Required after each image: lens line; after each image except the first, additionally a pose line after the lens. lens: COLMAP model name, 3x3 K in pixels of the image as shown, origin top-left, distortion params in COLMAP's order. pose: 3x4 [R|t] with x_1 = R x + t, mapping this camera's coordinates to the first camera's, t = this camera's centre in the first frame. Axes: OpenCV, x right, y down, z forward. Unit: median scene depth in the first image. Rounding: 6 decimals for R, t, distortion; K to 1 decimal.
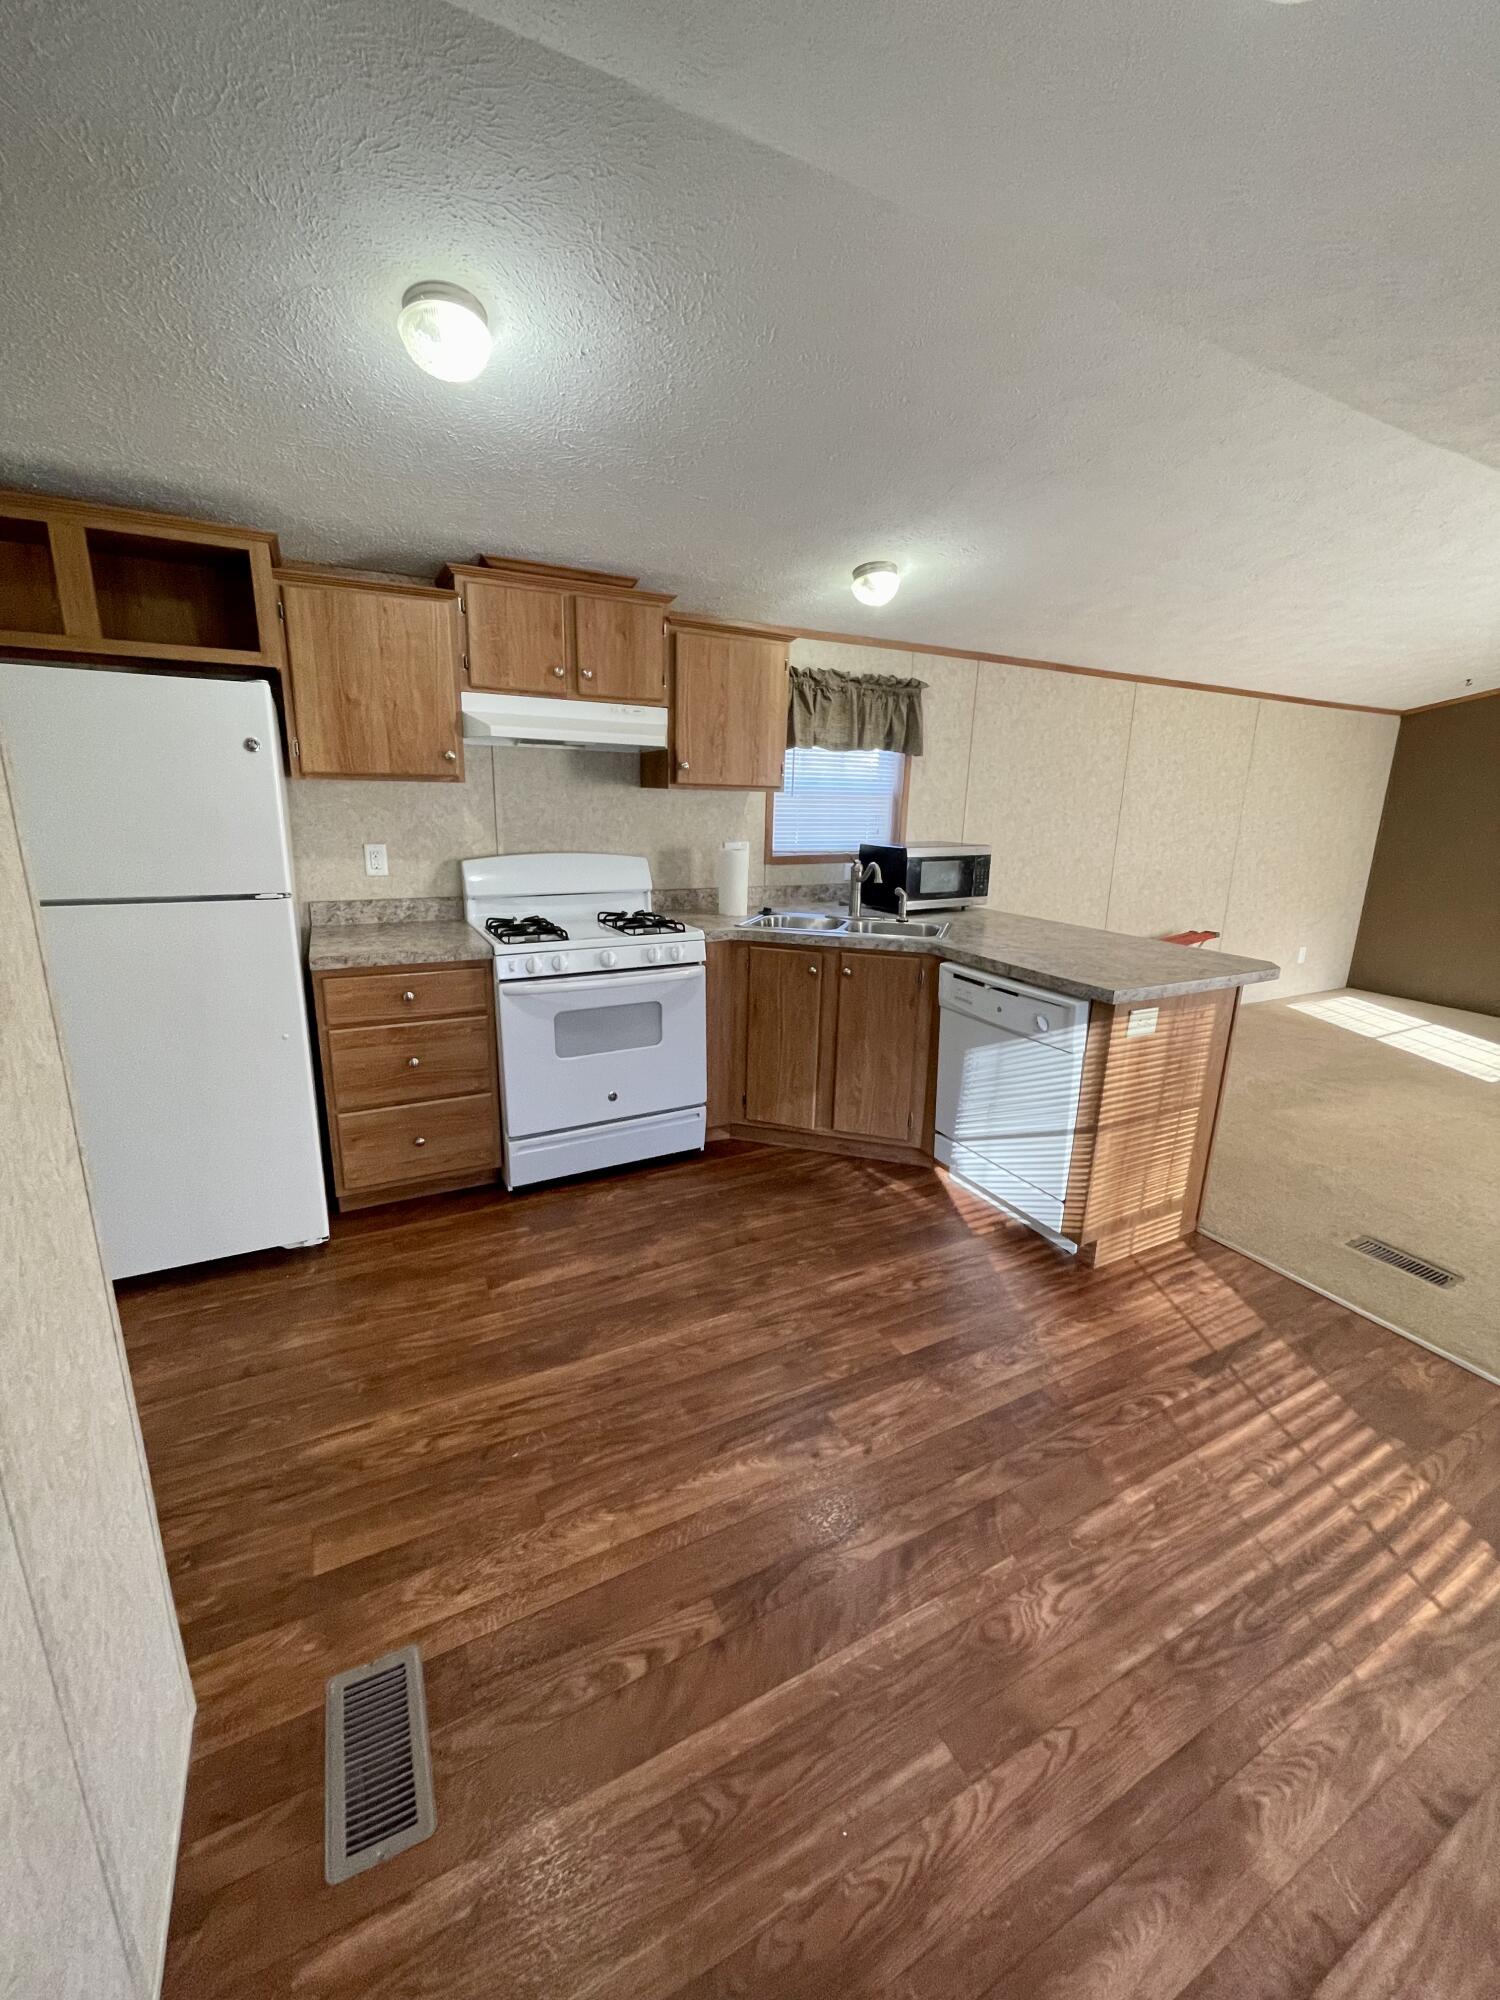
lens RADIAL K [[821.7, 0, 764.6], [0, 821.7, 986.6], [0, 0, 1]] dist [-0.000405, -0.001050]
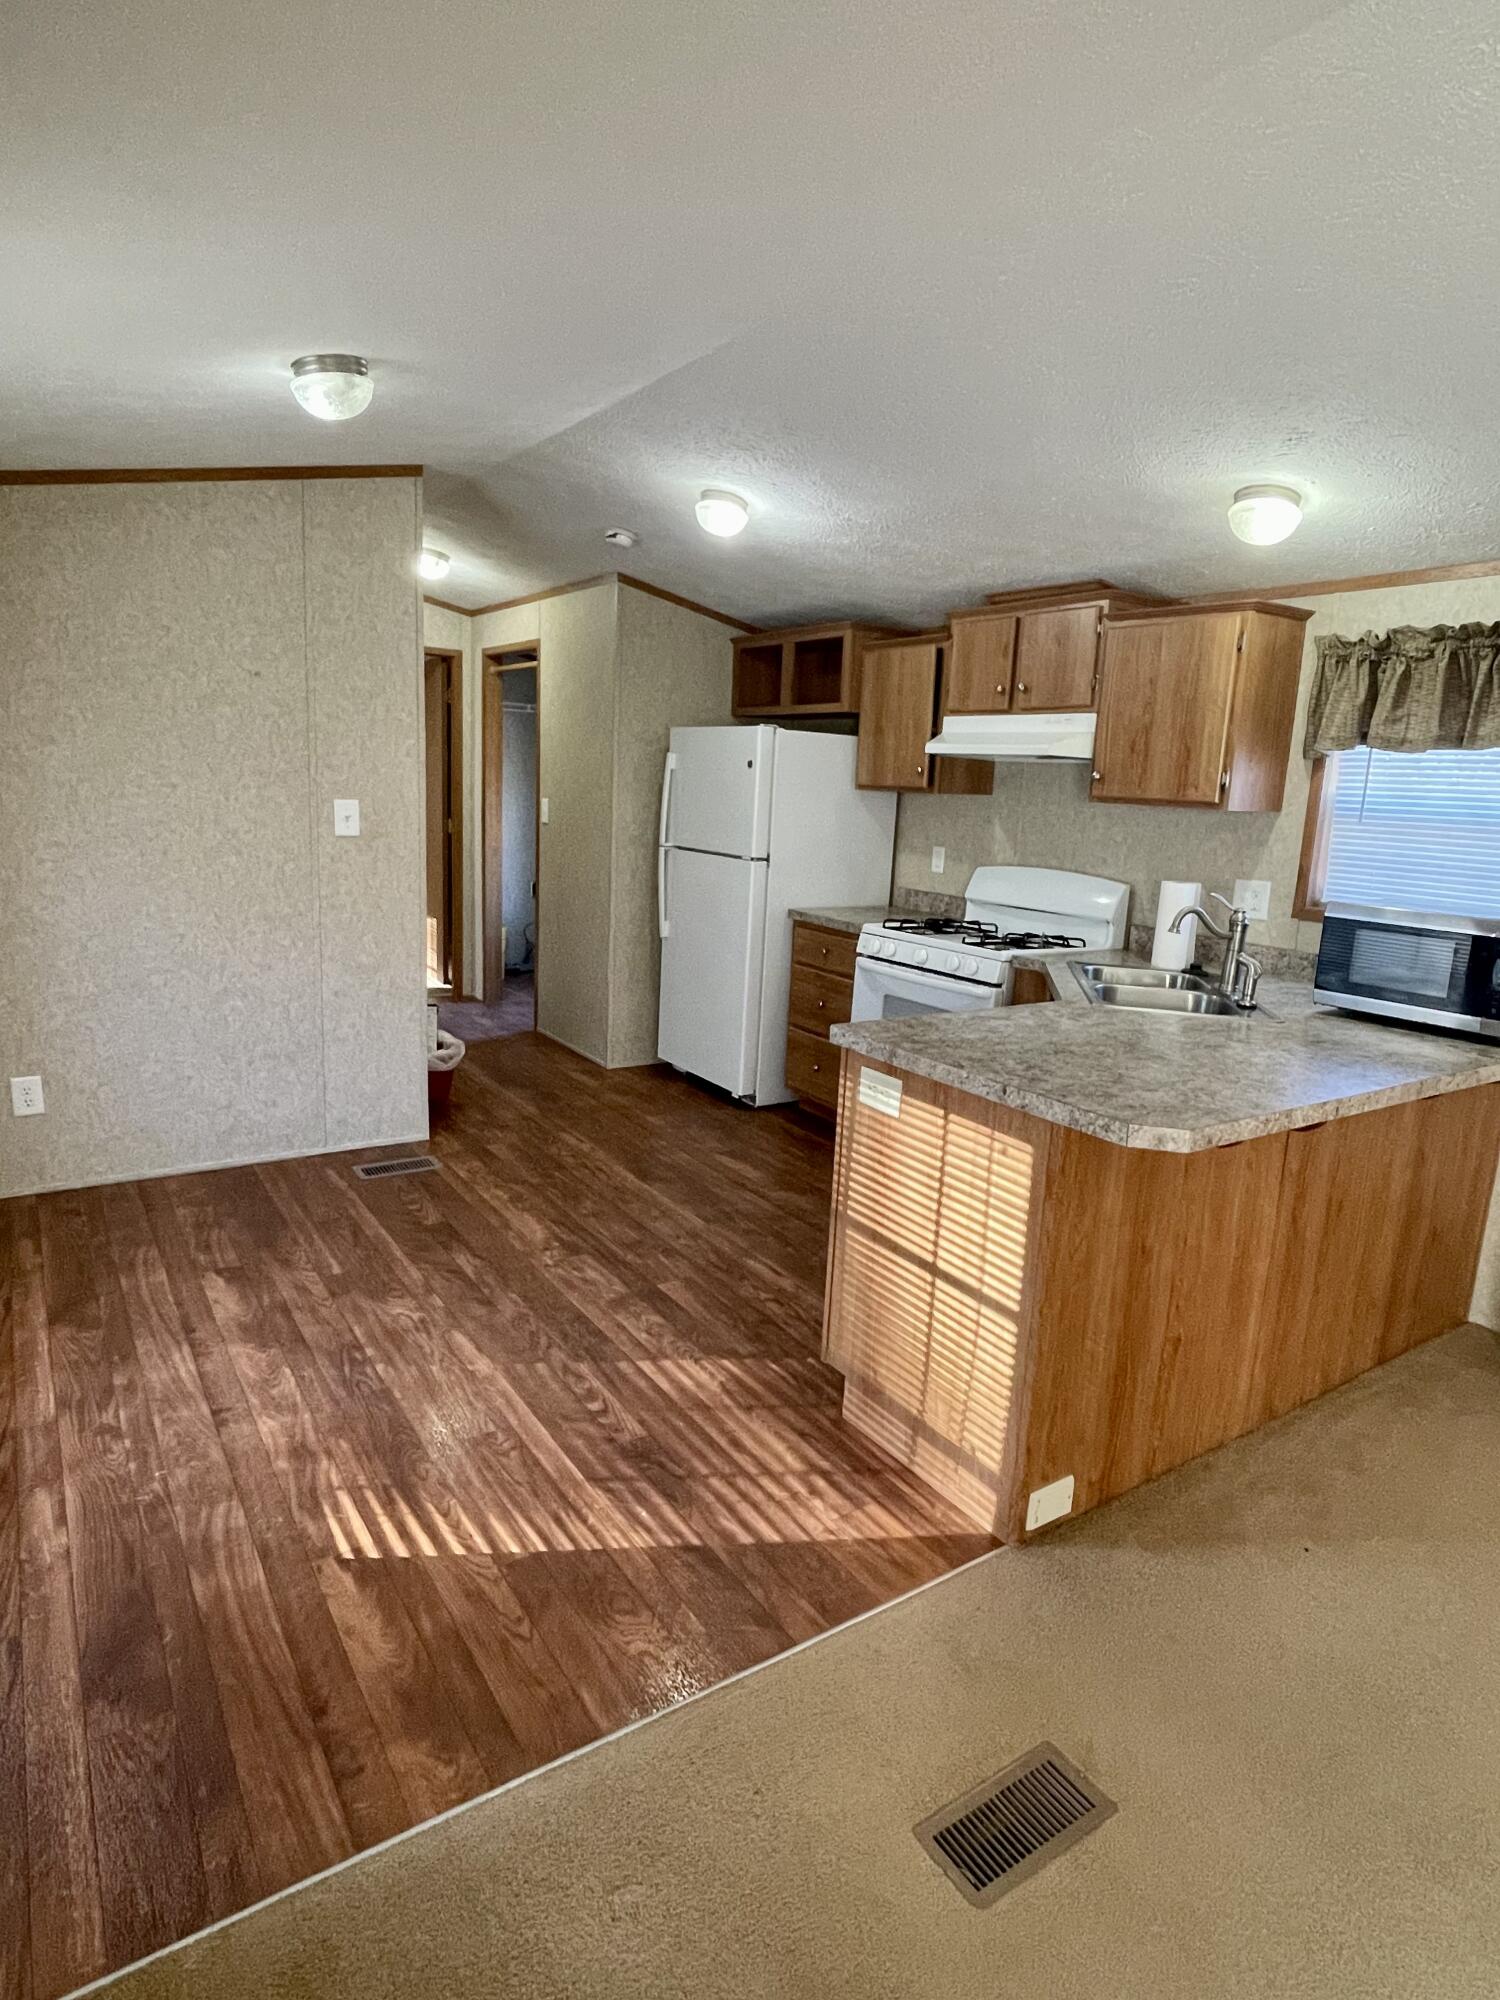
lens RADIAL K [[1082.1, 0, 759.4], [0, 1082.1, 1006.8], [0, 0, 1]] dist [-0.027164, -0.000072]
pose [[0.105885, 0.182342, -0.977517, 1.569633], [-0.275026, 0.950066, 0.147431, -0.163318], [0.955588, 0.253231, 0.150747, 0.837712]]
